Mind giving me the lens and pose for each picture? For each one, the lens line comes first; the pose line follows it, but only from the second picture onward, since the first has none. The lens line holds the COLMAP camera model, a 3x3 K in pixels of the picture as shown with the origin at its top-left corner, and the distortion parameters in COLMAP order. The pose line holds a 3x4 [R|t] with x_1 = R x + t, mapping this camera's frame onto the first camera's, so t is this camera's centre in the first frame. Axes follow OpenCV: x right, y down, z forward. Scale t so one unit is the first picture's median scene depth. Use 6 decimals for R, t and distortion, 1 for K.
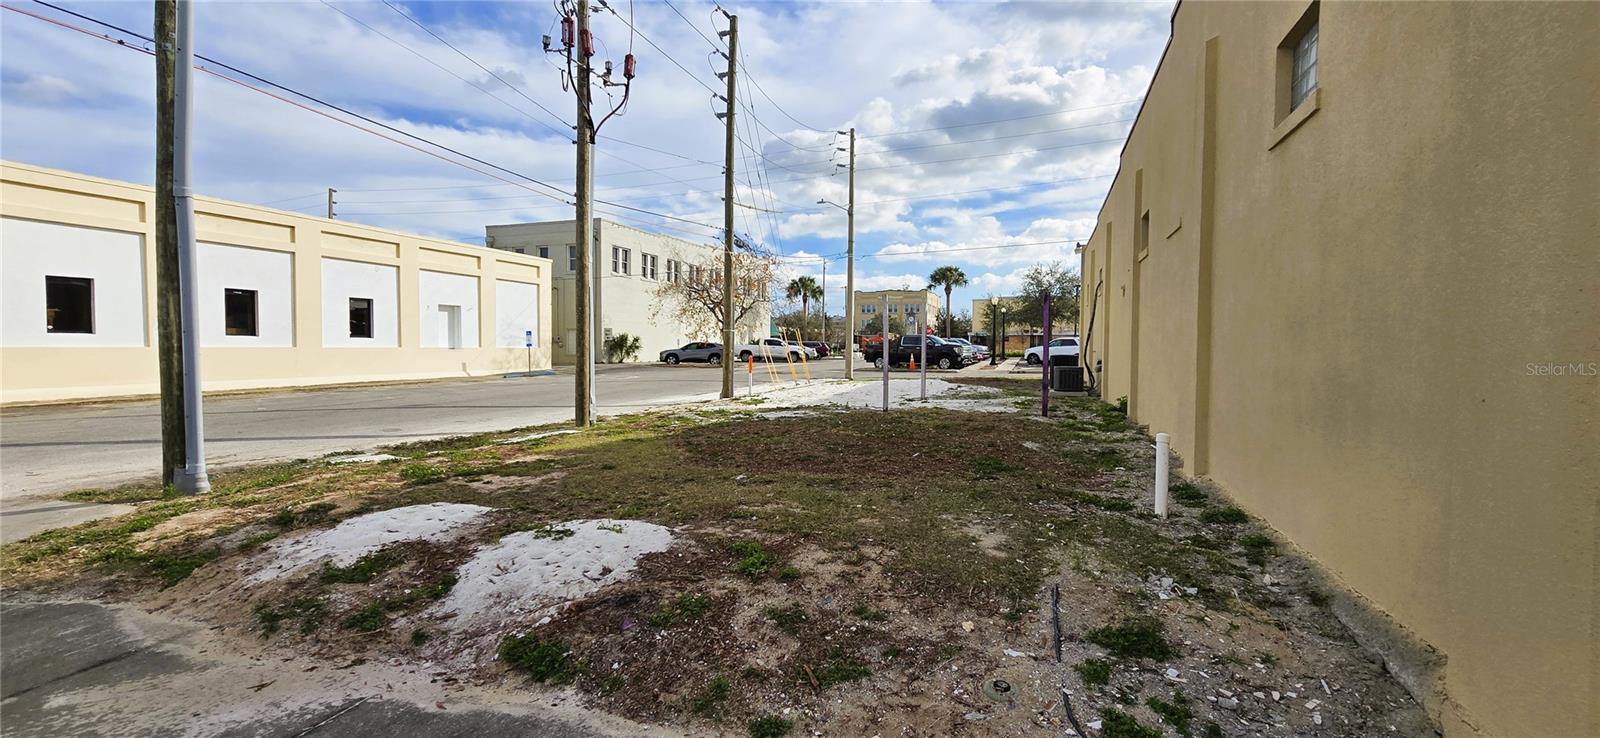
lens RADIAL K [[653.2, 0, 807.5], [0, 653.2, 366.9], [0, 0, 1]] dist [-0.001829, -0.000155]
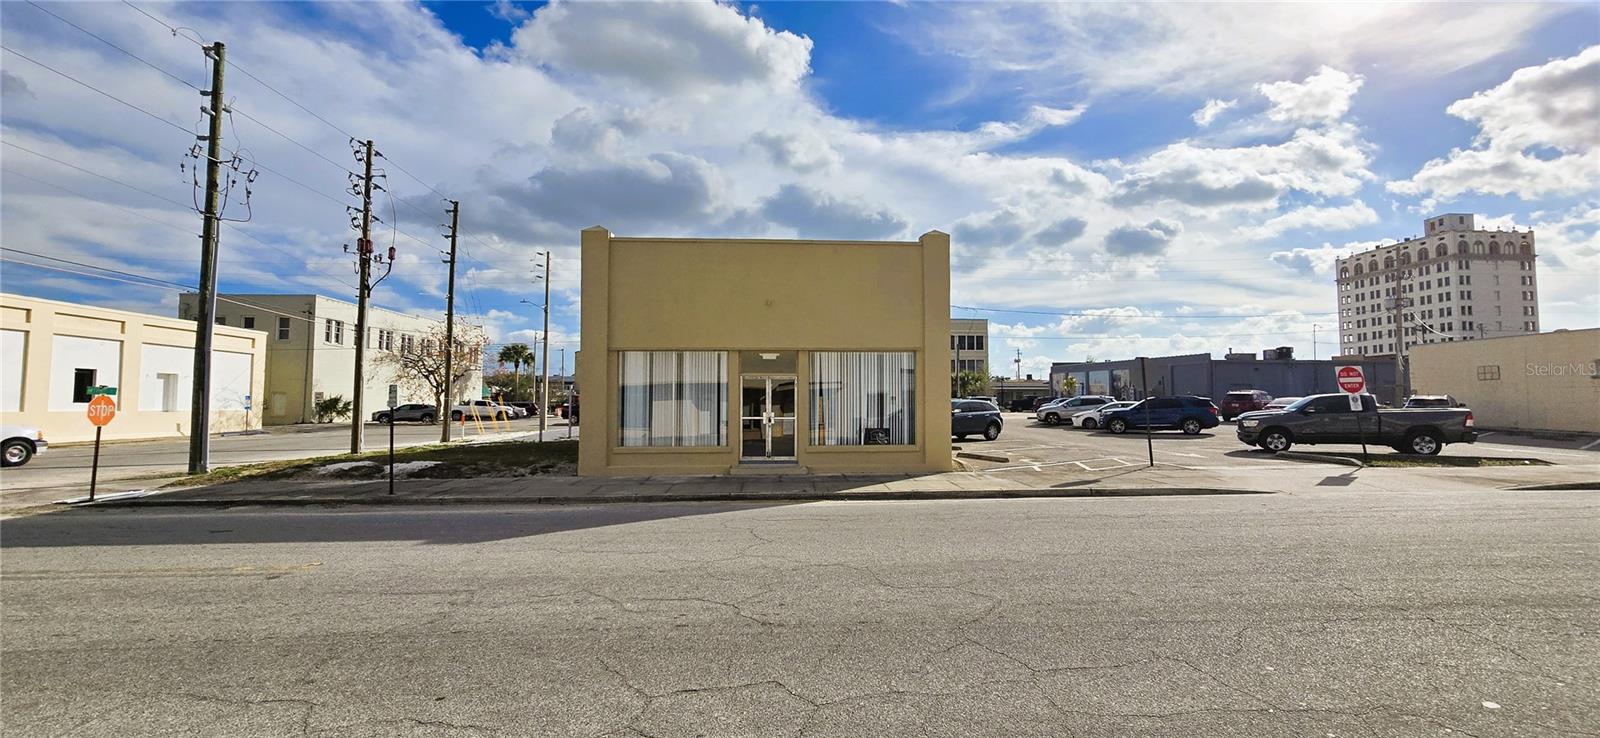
lens RADIAL K [[653.2, 0, 807.5], [0, 653.2, 366.9], [0, 0, 1]] dist [-0.001829, -0.000155]
pose [[0.920084, 0.016390, 0.391377, 0.028391], [0.018171, 0.996263, -0.084439, 0.008184], [-0.391299, 0.084803, 0.916348, -0.373912]]
